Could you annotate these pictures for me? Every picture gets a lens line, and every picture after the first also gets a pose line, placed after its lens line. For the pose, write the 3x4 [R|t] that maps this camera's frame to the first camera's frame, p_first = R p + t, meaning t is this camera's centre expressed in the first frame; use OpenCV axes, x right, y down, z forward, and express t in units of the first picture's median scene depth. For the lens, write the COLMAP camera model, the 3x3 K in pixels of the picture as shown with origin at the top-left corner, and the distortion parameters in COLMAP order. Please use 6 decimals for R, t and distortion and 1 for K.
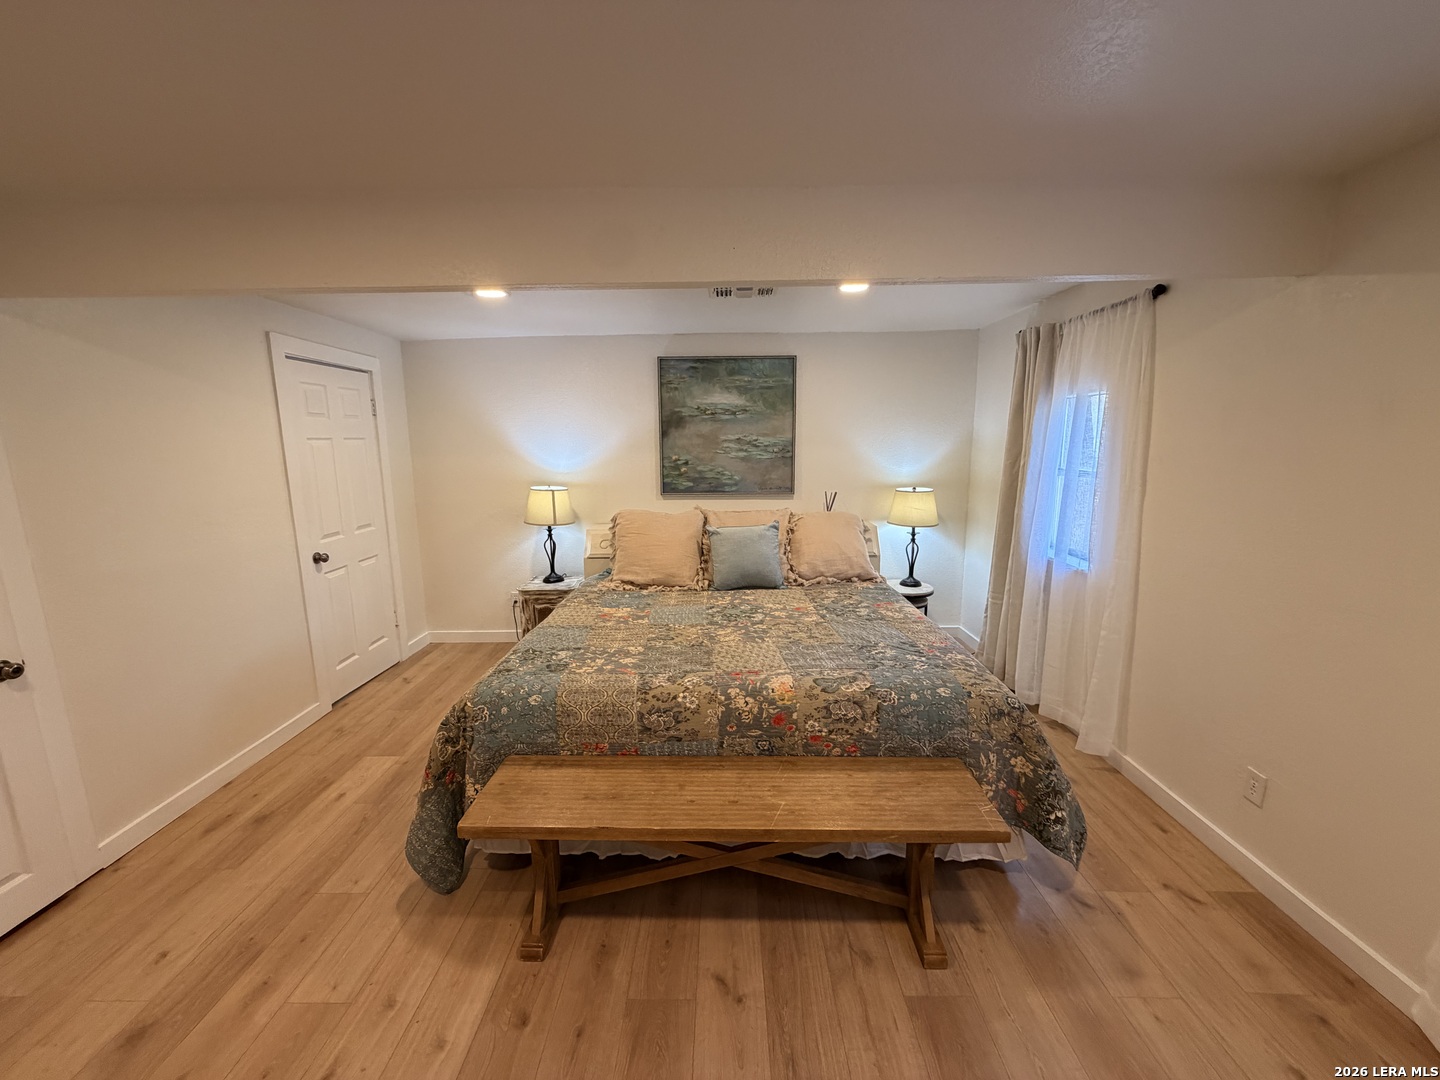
lens RADIAL K [[573.7, 0, 712.4], [0, 573.7, 540.0], [0, 0, 1]] dist [-0.001419, 0.000185]
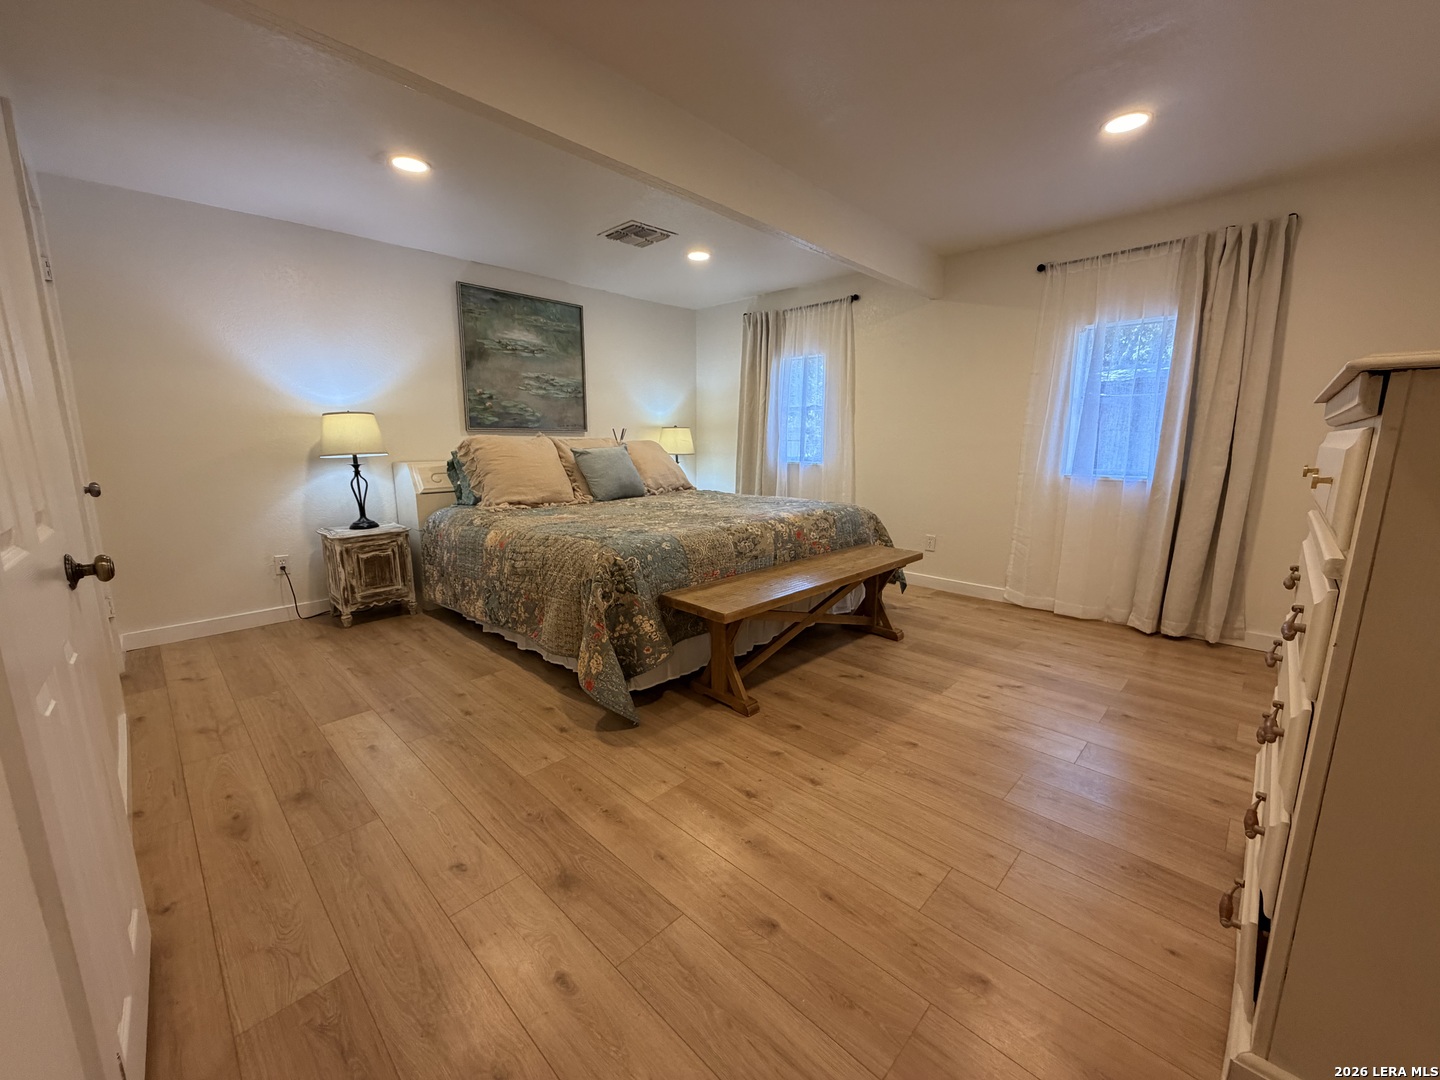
lens RADIAL K [[573.7, 0, 715.3], [0, 573.7, 543.7], [0, 0, 1]] dist [-0.001419, 0.000185]
pose [[0.683879, -0.119971, 0.719665, -0.558140], [0.115911, 0.991726, 0.055177, 0.113020], [-0.720330, 0.045683, 0.692126, 0.055538]]
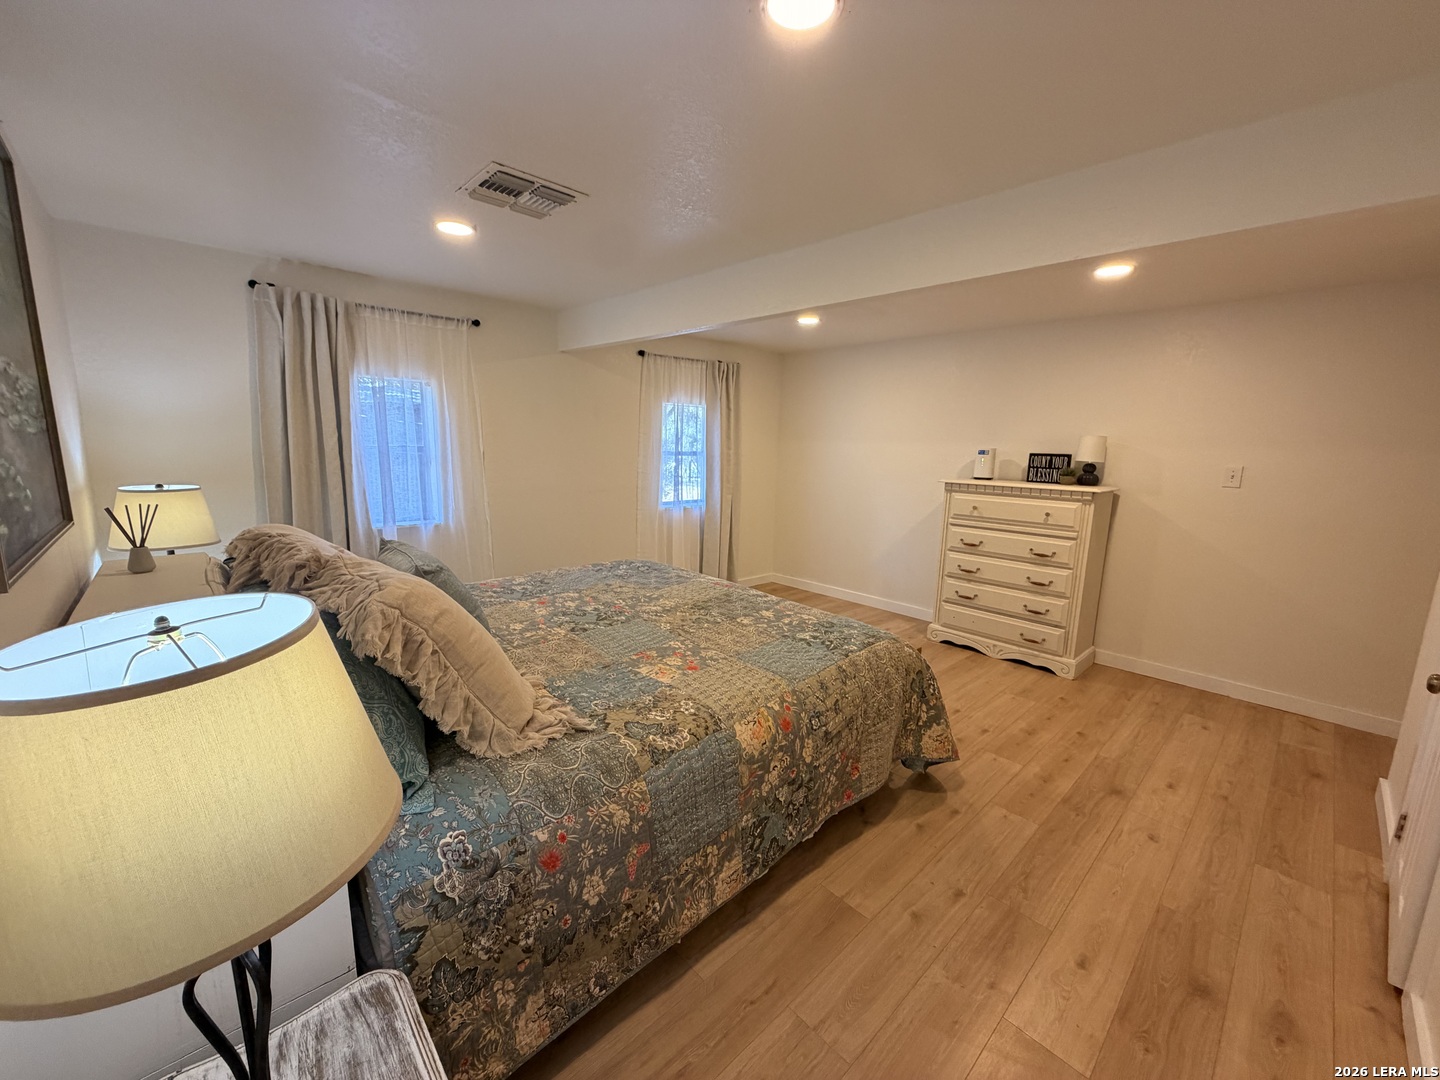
lens RADIAL K [[573.7, 0, 714.8], [0, 573.7, 537.4], [0, 0, 1]] dist [-0.001419, 0.000185]
pose [[-0.697550, -0.121644, 0.706135, -0.487614], [0.109543, 0.955796, 0.272864, -0.141609], [-0.708113, 0.267689, -0.653390, 1.017727]]
